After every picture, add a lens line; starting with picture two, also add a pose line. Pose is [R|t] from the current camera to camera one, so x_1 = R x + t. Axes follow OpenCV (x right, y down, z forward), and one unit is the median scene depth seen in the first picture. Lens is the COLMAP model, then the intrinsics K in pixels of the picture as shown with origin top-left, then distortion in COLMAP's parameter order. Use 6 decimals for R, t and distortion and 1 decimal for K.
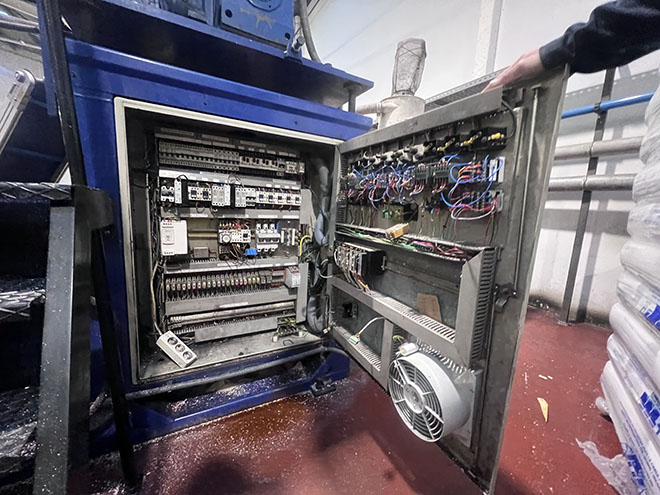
lens RADIAL K [[265.1, 0, 329.0], [0, 265.1, 246.2], [0, 0, 1]] dist [0.001481, 0.000924]
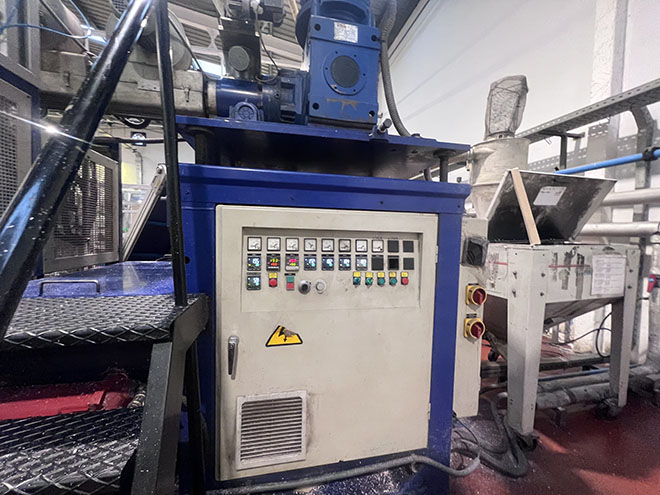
lens RADIAL K [[265.1, 0, 328.3], [0, 265.1, 246.4], [0, 0, 1]] dist [0.001481, 0.000924]
pose [[0.959061, -0.015001, -0.282801, -0.038740], [-0.016170, 0.994066, -0.107567, -0.185744], [0.282737, 0.107736, 0.953128, 0.070870]]
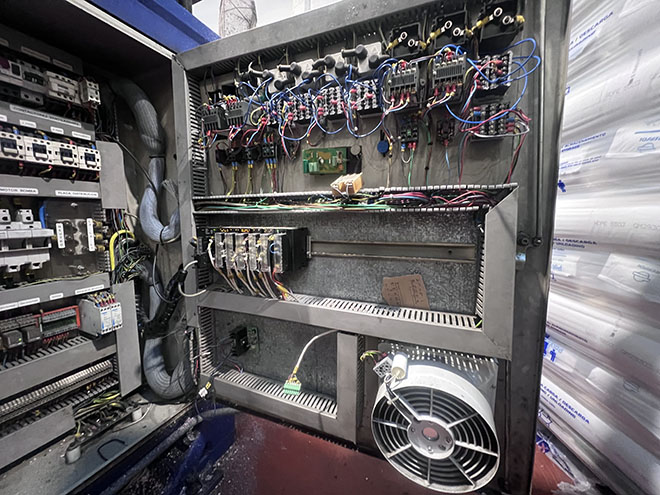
lens RADIAL K [[265.4, 0, 329.3], [0, 265.4, 251.3], [0, 0, 1]] dist [-0.006171, 0.001311]
pose [[0.767440, -0.129313, 0.627945, -0.111839], [0.136311, 0.989965, 0.037271, 0.041168], [-0.626463, 0.056993, 0.777365, 0.350772]]
